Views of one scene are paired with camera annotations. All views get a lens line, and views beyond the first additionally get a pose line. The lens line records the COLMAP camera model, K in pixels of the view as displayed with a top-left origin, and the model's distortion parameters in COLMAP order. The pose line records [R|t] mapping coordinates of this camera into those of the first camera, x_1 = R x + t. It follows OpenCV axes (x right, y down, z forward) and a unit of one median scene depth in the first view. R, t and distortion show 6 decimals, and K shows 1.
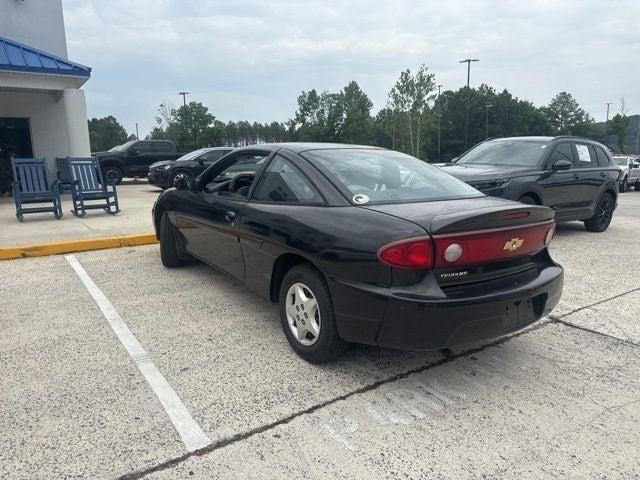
lens RADIAL K [[452.3, 0, 323.1], [0, 452.3, 238.9], [0, 0, 1]] dist [0.033853, -0.044052]
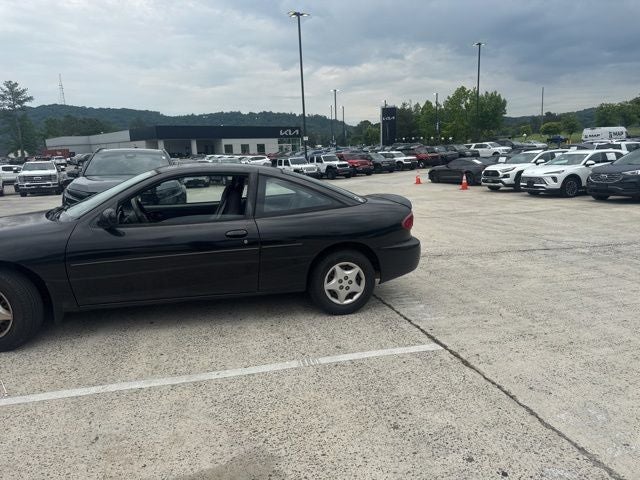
lens RADIAL K [[452.3, 0, 324.9], [0, 452.3, 236.8], [0, 0, 1]] dist [0.033853, -0.044052]
pose [[0.321927, -0.181042, 0.929294, -1.071703], [0.191164, 0.973760, 0.123482, -0.130137], [-0.927264, 0.137896, 0.348088, 0.419589]]
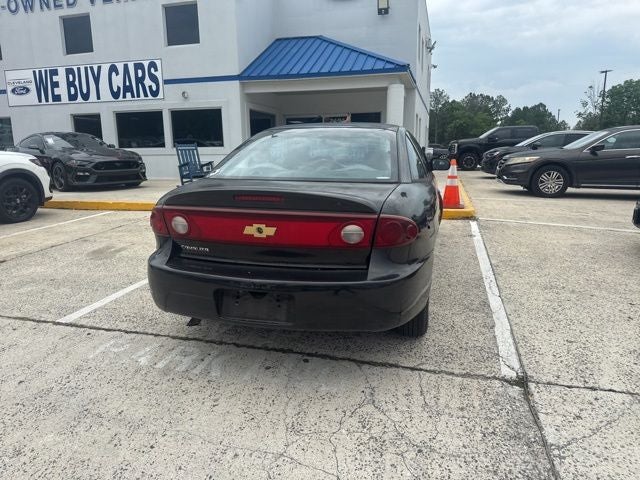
lens RADIAL K [[452.3, 0, 324.5], [0, 452.3, 241.6], [0, 0, 1]] dist [0.033853, -0.044052]
pose [[0.641754, 0.156037, -0.750869, 0.811764], [-0.132526, 0.986917, 0.091822, -0.044874], [0.755373, 0.040583, 0.654037, 0.360602]]
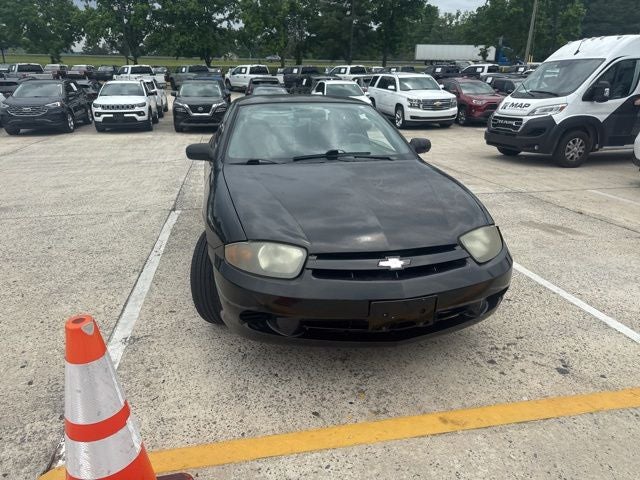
lens RADIAL K [[452.3, 0, 323.4], [0, 452.3, 238.4], [0, 0, 1]] dist [0.033853, -0.044052]
pose [[-0.918203, -0.141173, 0.370100, -0.551477], [0.058042, 0.876298, 0.478260, -0.454336], [-0.391835, 0.460621, -0.796425, 2.127195]]
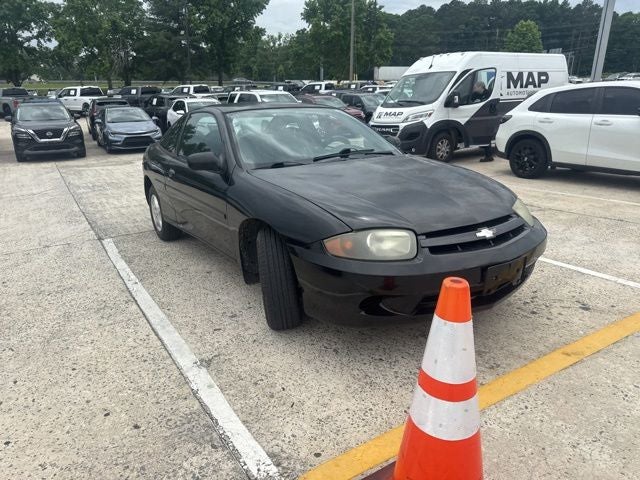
lens RADIAL K [[452.3, 0, 323.0], [0, 452.3, 240.2], [0, 0, 1]] dist [0.033853, -0.044052]
pose [[-0.998298, -0.002382, 0.058268, -0.238574], [0.024741, 0.887491, 0.460161, -0.442577], [-0.052808, 0.460820, -0.885921, 2.238756]]
